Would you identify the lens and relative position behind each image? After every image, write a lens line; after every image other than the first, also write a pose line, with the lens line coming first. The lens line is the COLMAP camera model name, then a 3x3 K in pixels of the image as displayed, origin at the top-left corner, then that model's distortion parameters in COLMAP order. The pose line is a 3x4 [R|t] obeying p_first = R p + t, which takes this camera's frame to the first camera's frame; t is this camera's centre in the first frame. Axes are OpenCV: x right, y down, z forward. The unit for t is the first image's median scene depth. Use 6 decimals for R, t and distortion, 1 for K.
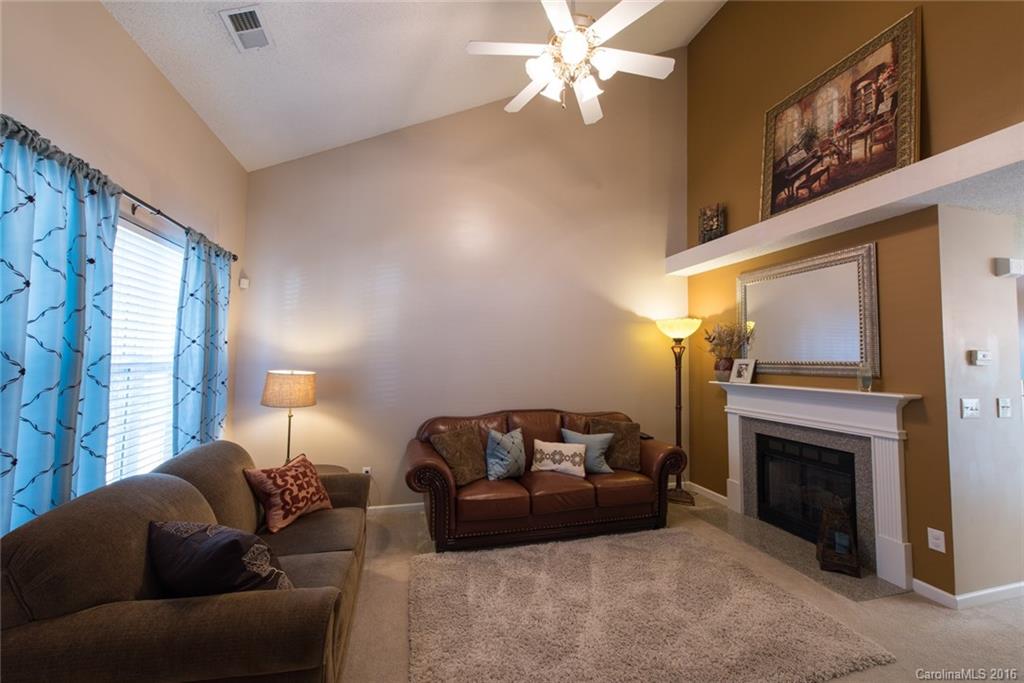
lens RADIAL K [[395.5, 0, 513.9], [0, 395.5, 339.2], [0, 0, 1]] dist [-0.003557, -0.001522]
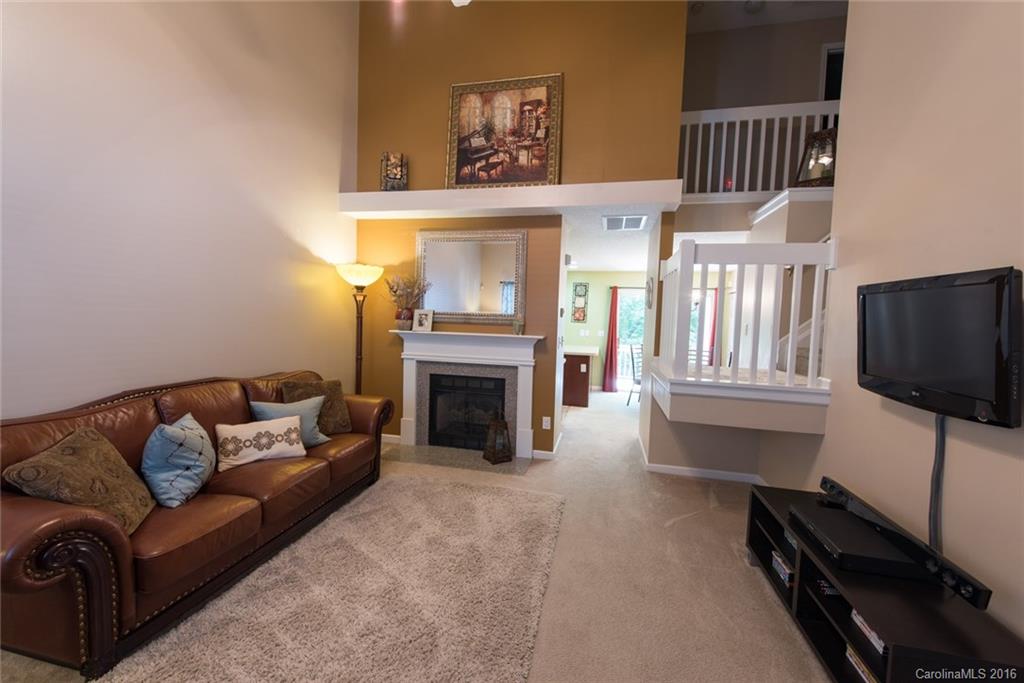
lens RADIAL K [[395.5, 0, 514.5], [0, 395.5, 340.7], [0, 0, 1]] dist [-0.003557, -0.001522]
pose [[0.465375, -0.052491, 0.883556, -0.327670], [-0.071968, 0.992691, 0.096880, 0.012899], [-0.882183, -0.108674, 0.458196, 0.297345]]
